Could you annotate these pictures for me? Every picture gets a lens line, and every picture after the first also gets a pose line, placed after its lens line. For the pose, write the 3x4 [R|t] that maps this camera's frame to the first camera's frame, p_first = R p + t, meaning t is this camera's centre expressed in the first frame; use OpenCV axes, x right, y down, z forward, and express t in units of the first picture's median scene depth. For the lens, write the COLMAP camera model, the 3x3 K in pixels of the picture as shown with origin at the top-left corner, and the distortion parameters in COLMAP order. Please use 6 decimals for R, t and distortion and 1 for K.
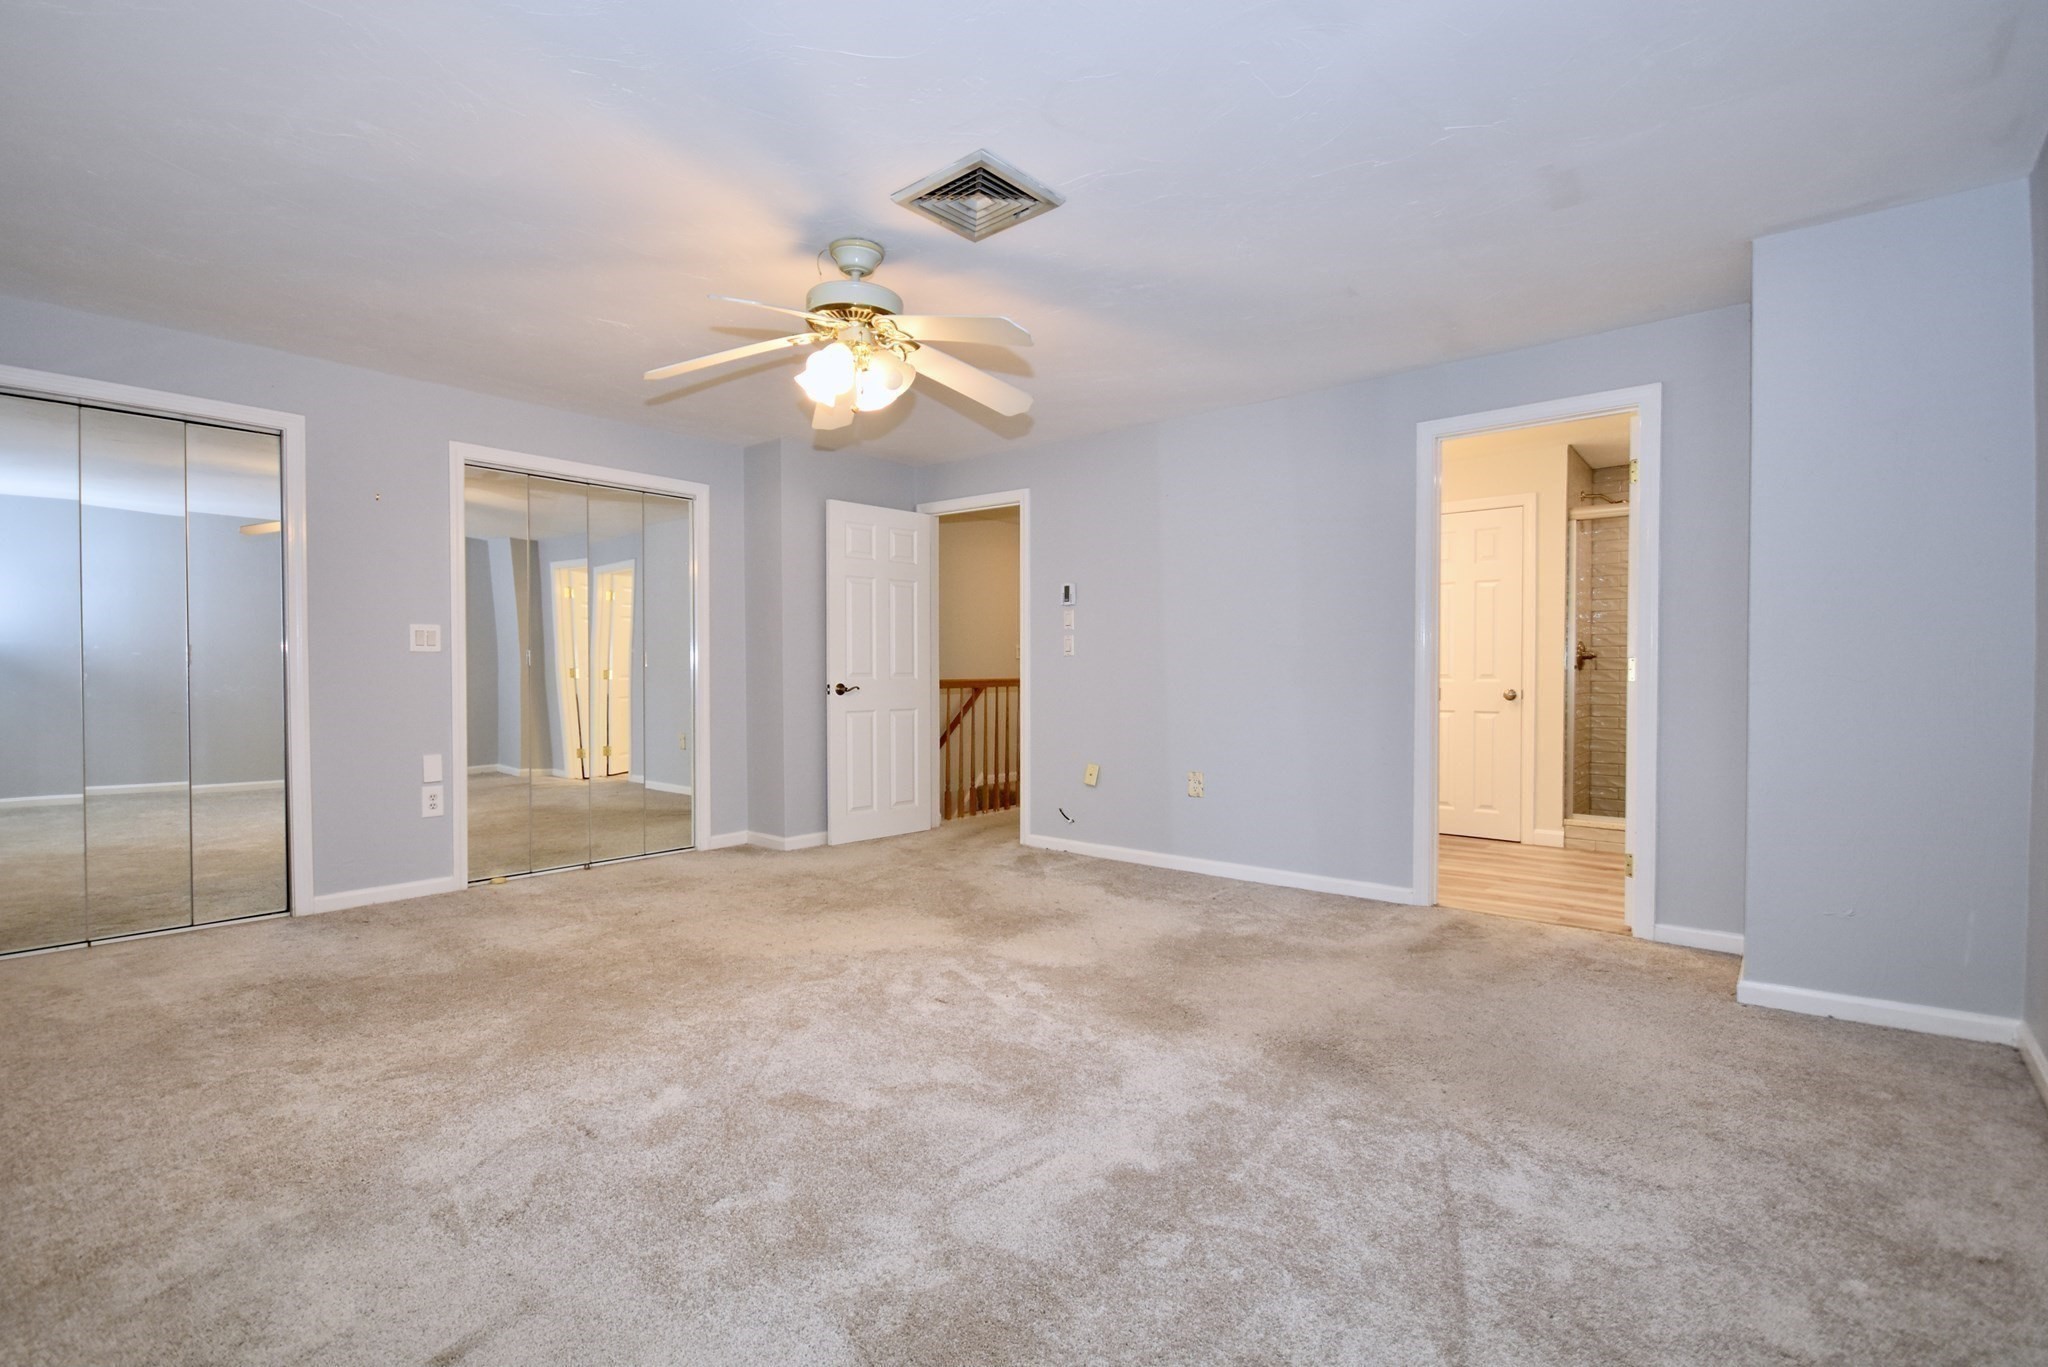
lens RADIAL K [[913.0, 0, 1011.0], [0, 913.0, 680.3], [0, 0, 1]] dist [0.001244, -0.001956]
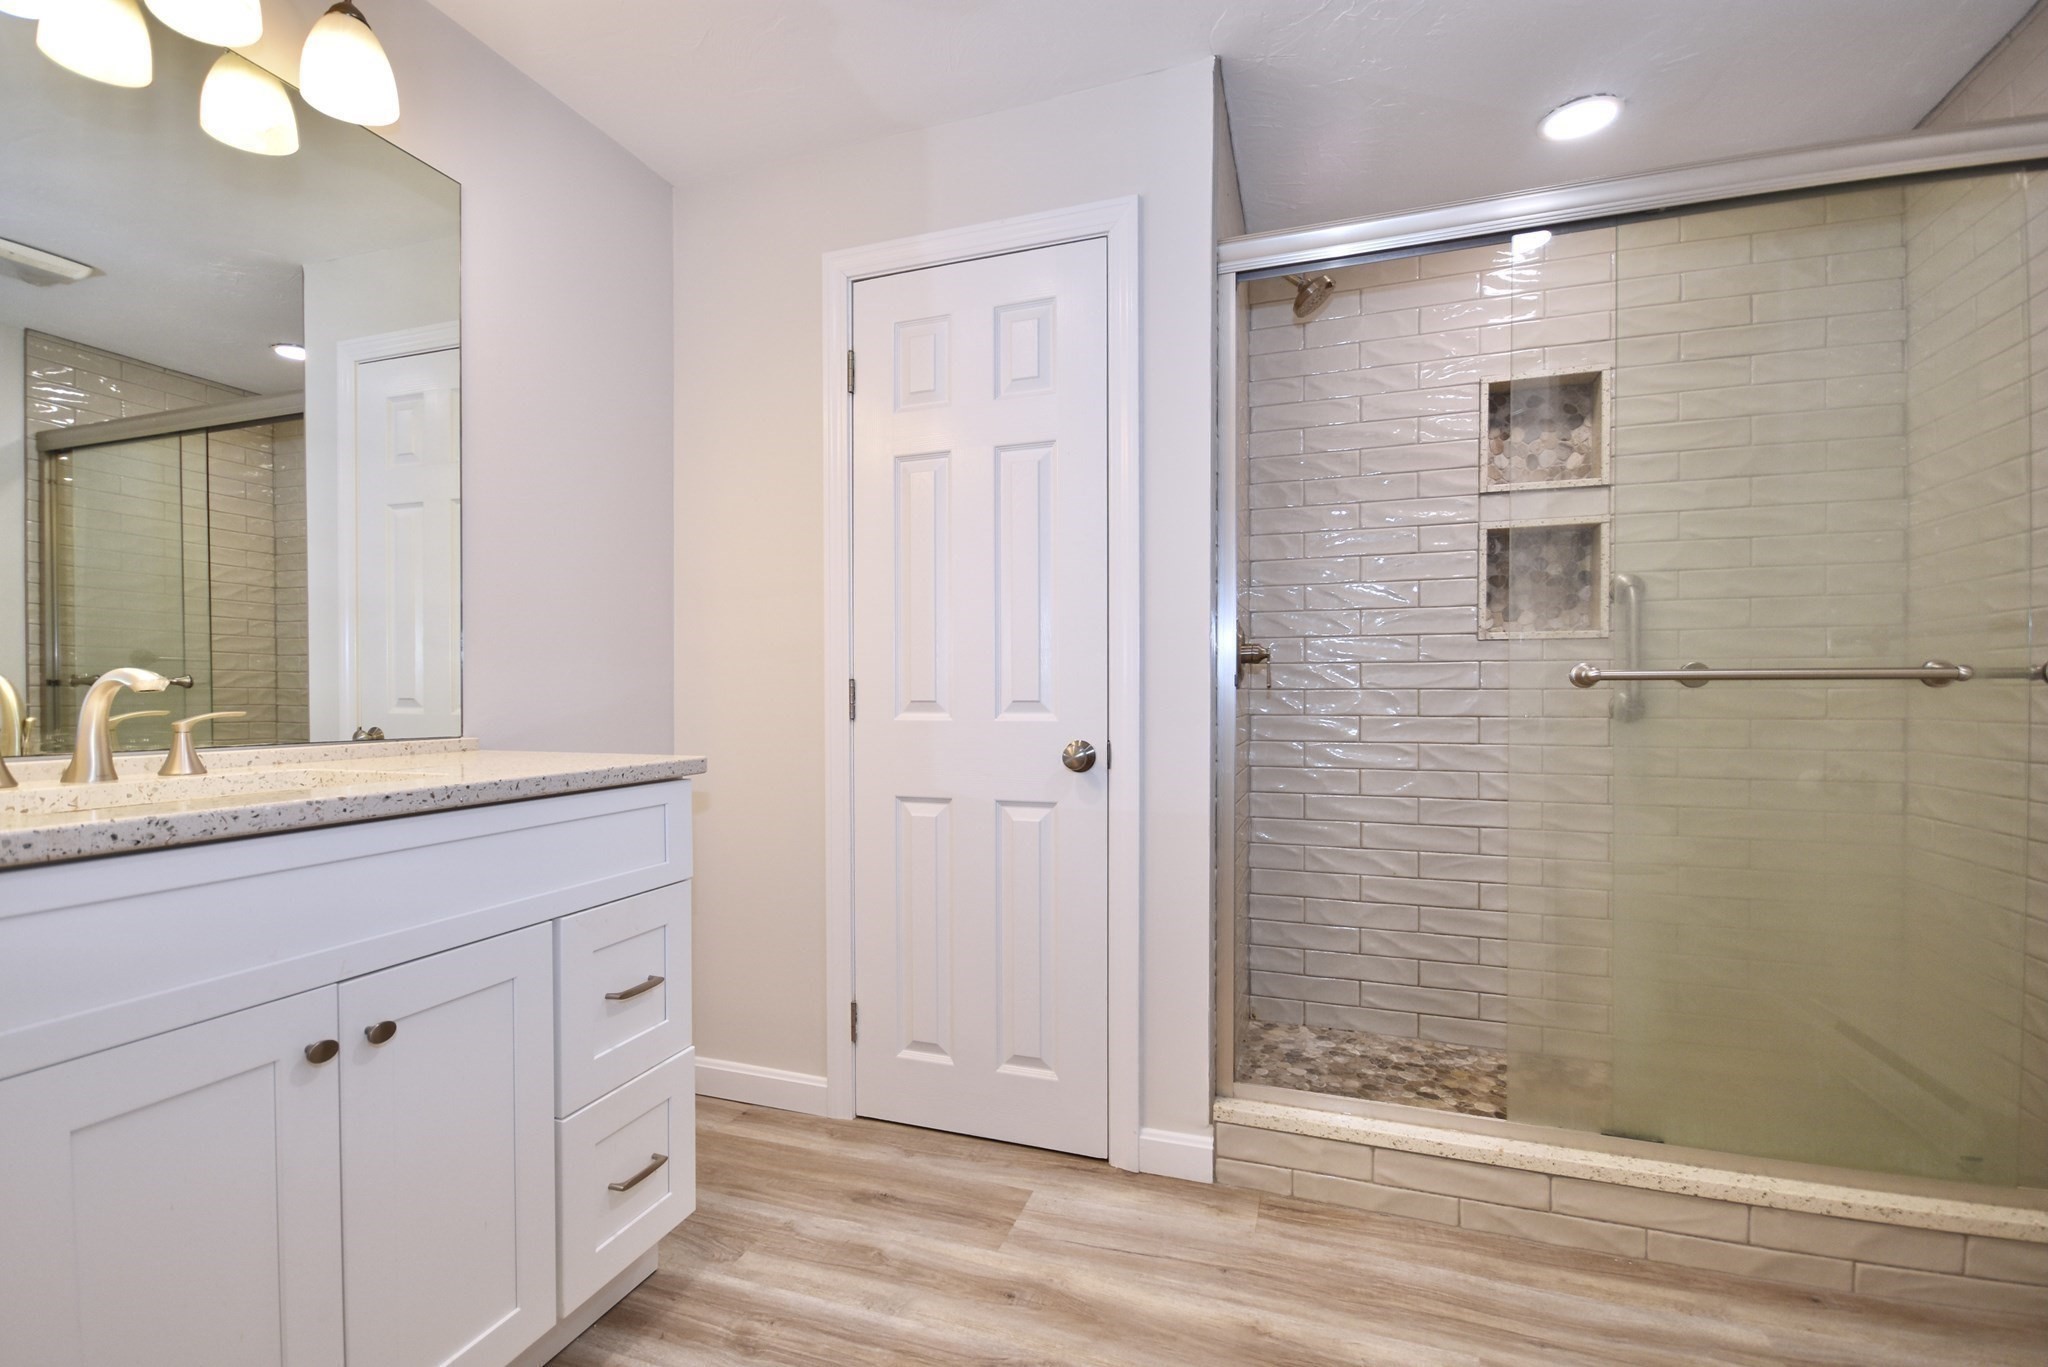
lens RADIAL K [[913.0, 0, 1020.4], [0, 913.0, 693.0], [0, 0, 1]] dist [0.001244, -0.001956]
pose [[0.927469, -0.000771, 0.373899, 0.392261], [0.005372, 0.999922, -0.011263, -0.005188], [-0.373861, 0.012455, 0.927401, 0.677688]]
